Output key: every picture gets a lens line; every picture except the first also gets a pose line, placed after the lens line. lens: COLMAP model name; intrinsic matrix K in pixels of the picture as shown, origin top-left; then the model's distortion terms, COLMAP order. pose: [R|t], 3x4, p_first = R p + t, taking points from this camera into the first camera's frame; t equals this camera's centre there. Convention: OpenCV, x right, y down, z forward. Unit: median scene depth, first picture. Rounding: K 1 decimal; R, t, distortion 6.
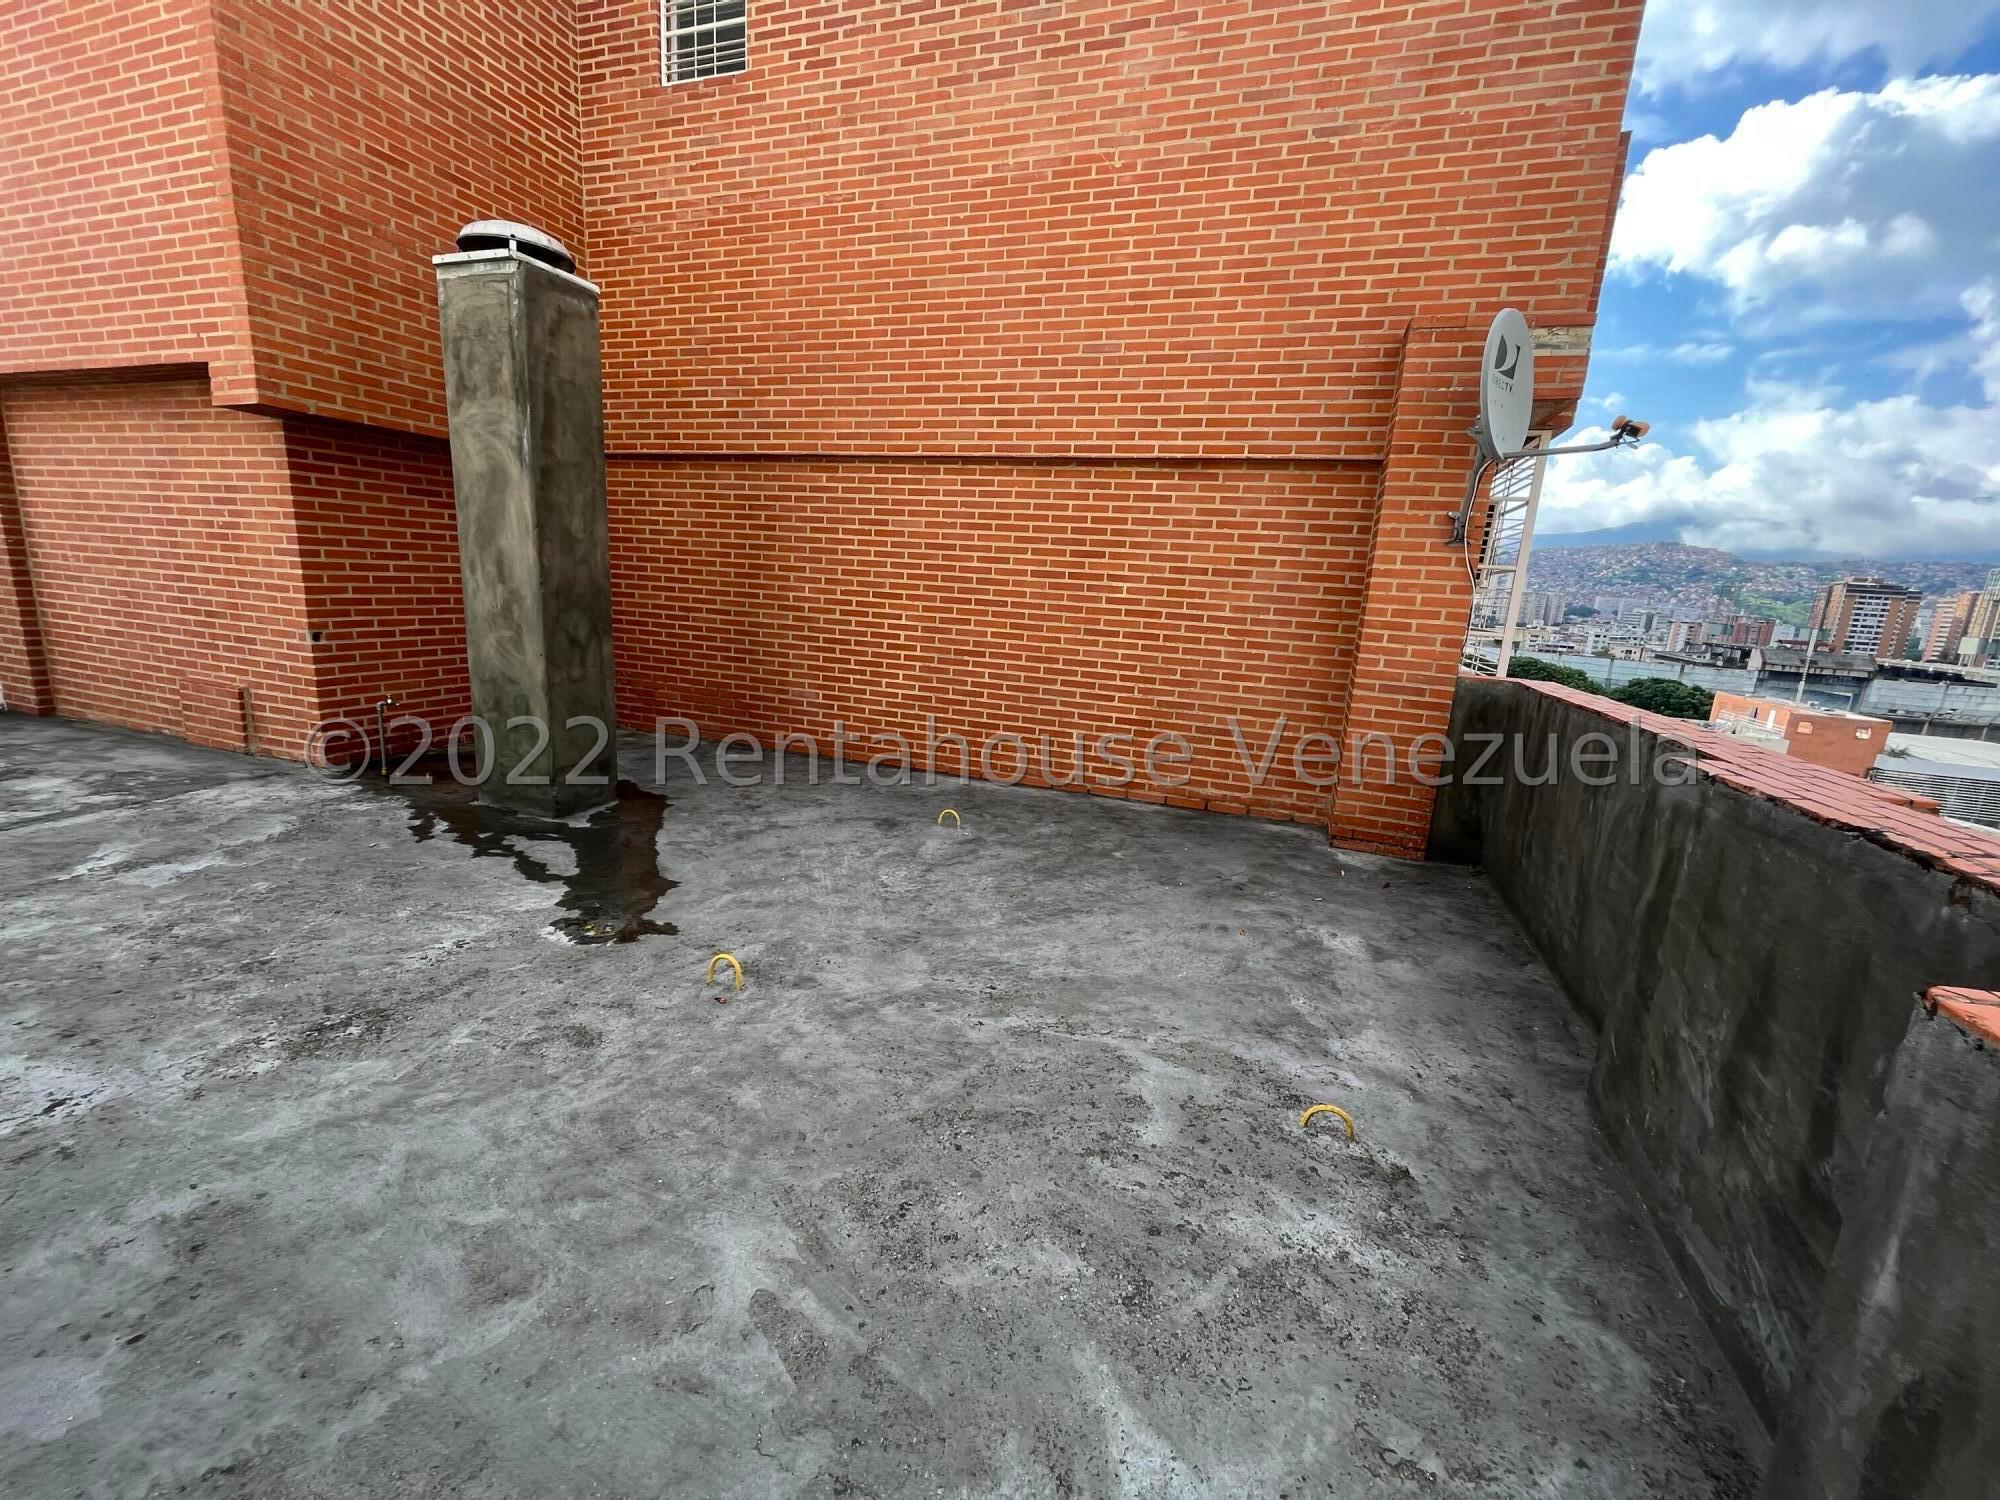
lens RADIAL K [[810.2, 0, 1005.4], [0, 810.2, 753.8], [0, 0, 1]] dist [-0.001850, -0.000191]
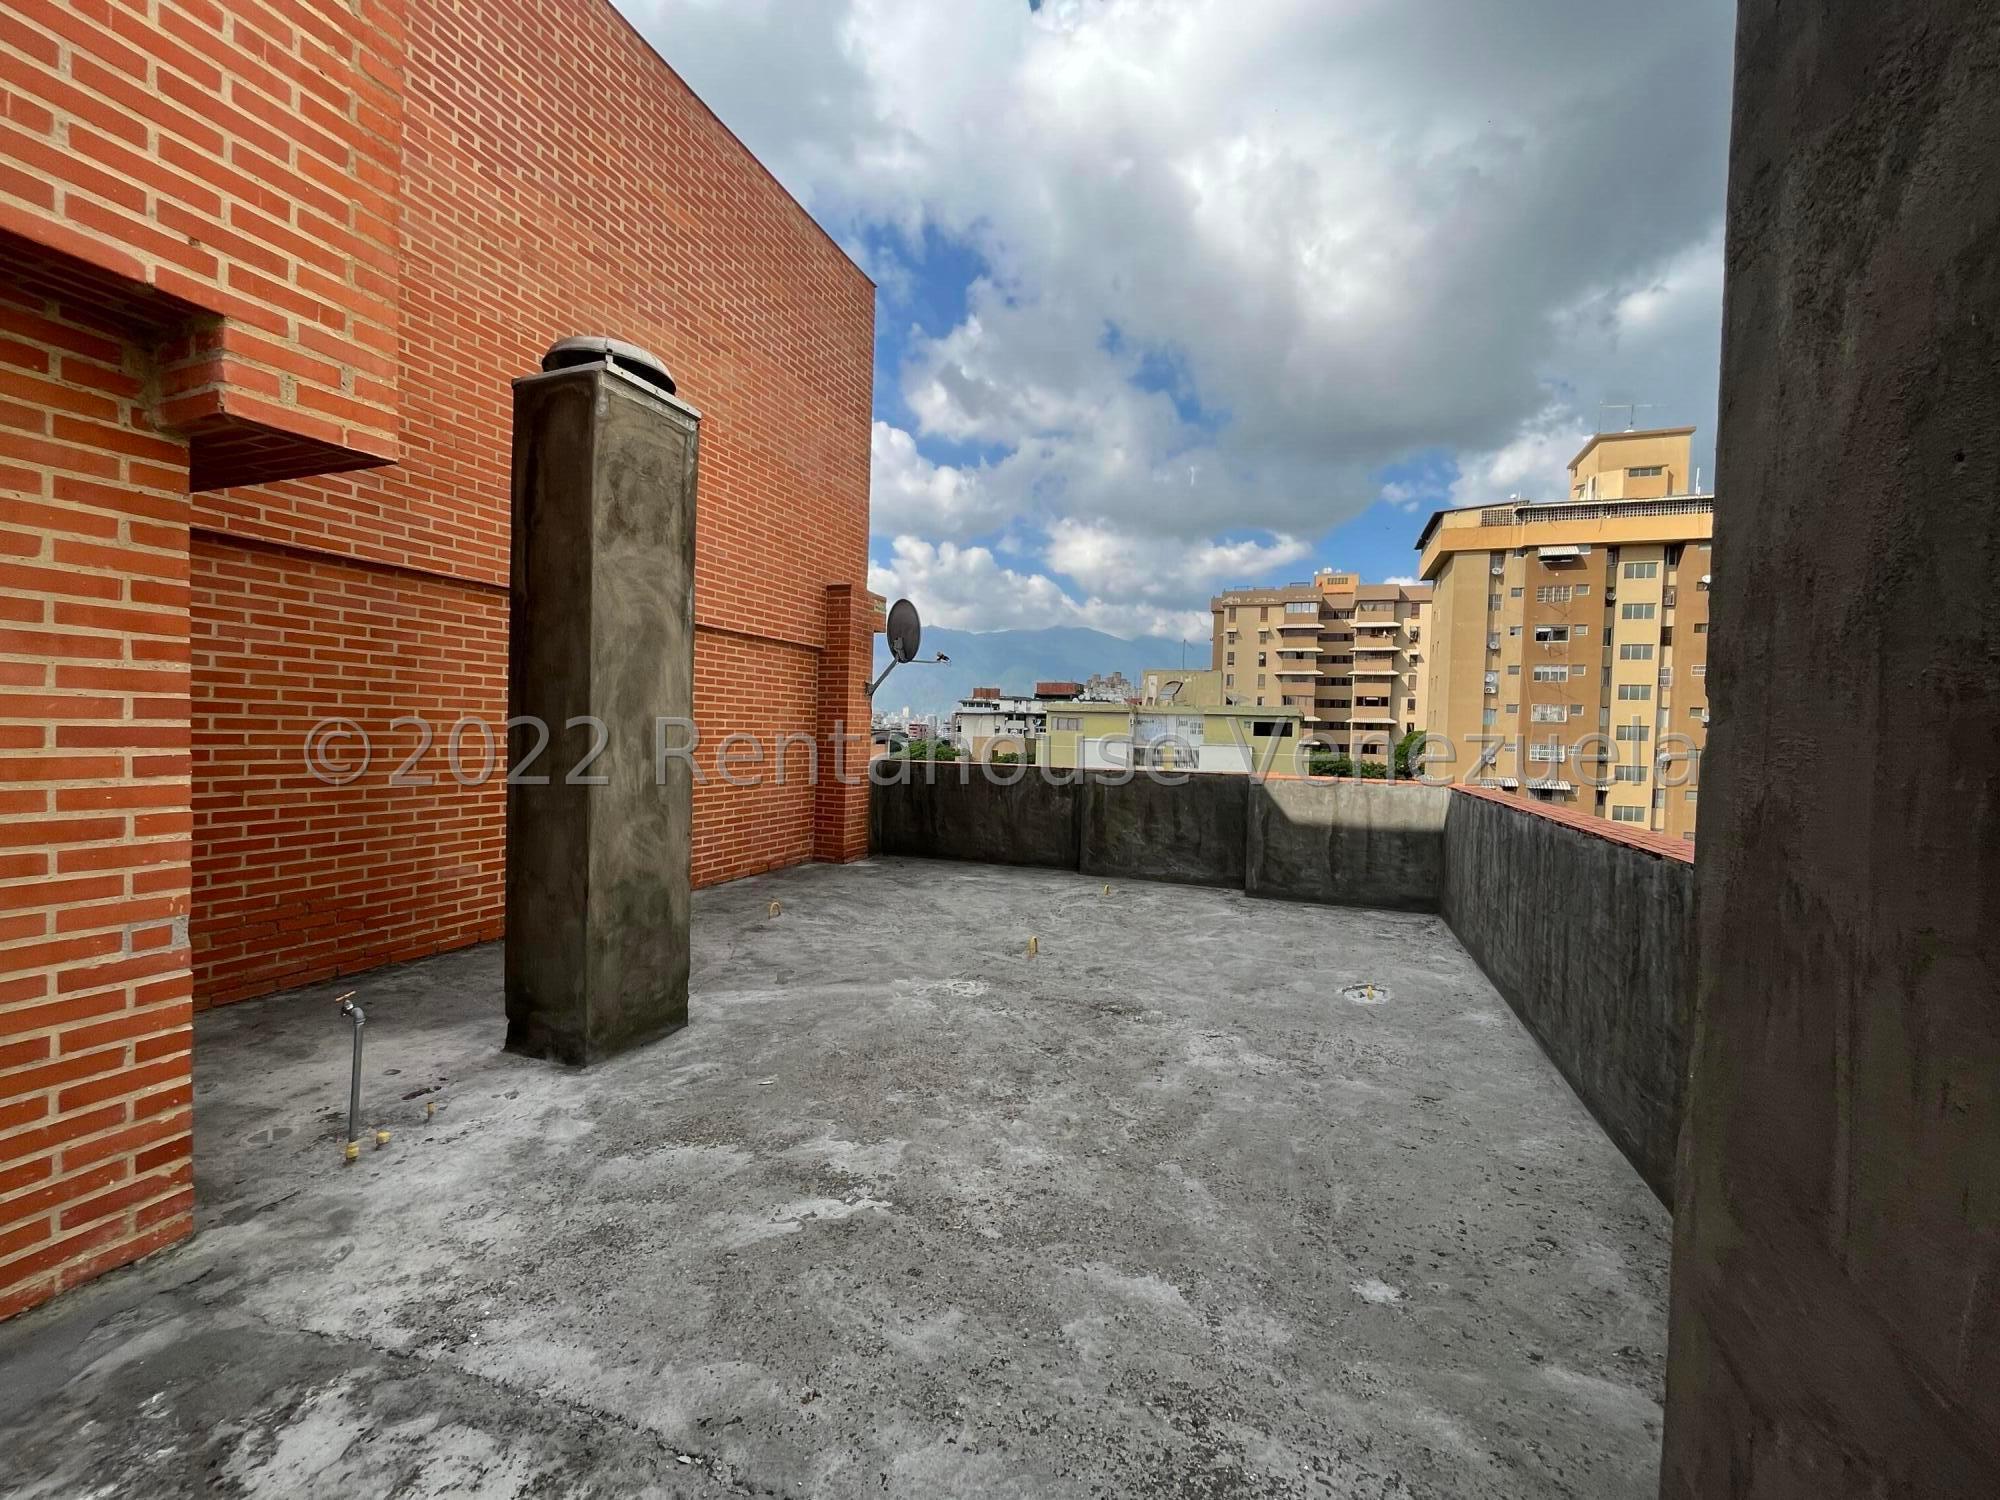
lens RADIAL K [[810.2, 0, 1006.4], [0, 810.2, 753.2], [0, 0, 1]] dist [-0.001850, -0.000191]
pose [[0.010388, -0.084764, 0.996347, -1.488230], [0.181225, 0.980060, 0.081489, -0.225141], [-0.983387, 0.179716, 0.025542, 0.645983]]
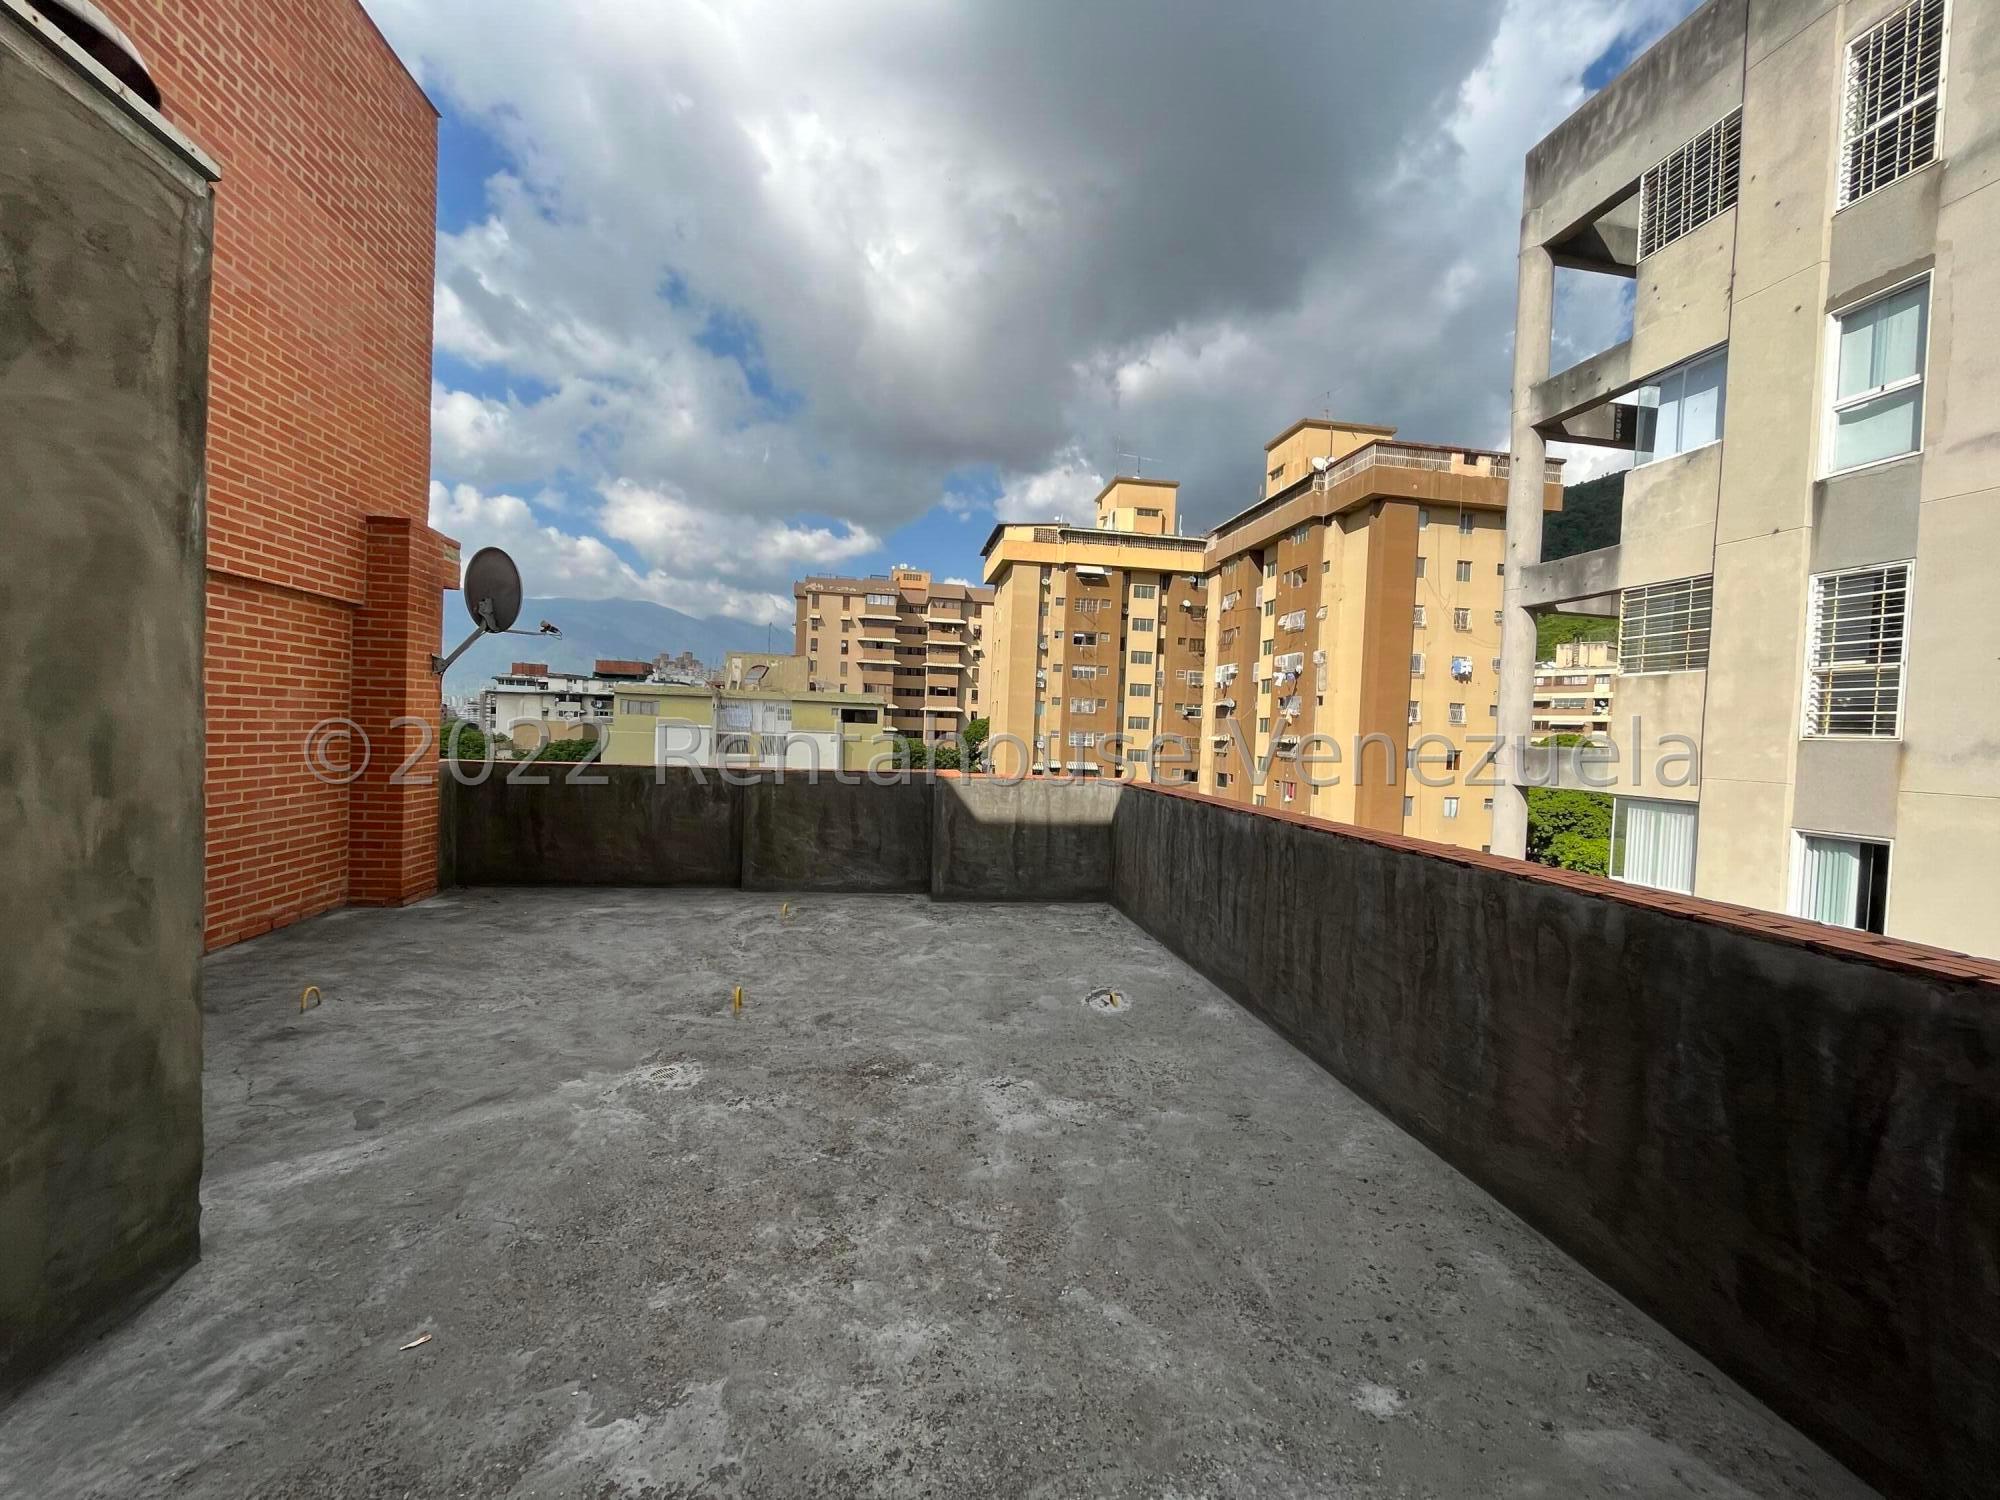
lens RADIAL K [[810.2, 0, 1001.7], [0, 810.2, 761.5], [0, 0, 1]] dist [-0.001850, -0.000191]
pose [[-0.473044, -0.109776, 0.874173, -1.264205], [0.119380, 0.975070, 0.187047, -0.261007], [-0.872914, 0.192840, -0.448146, 0.802094]]
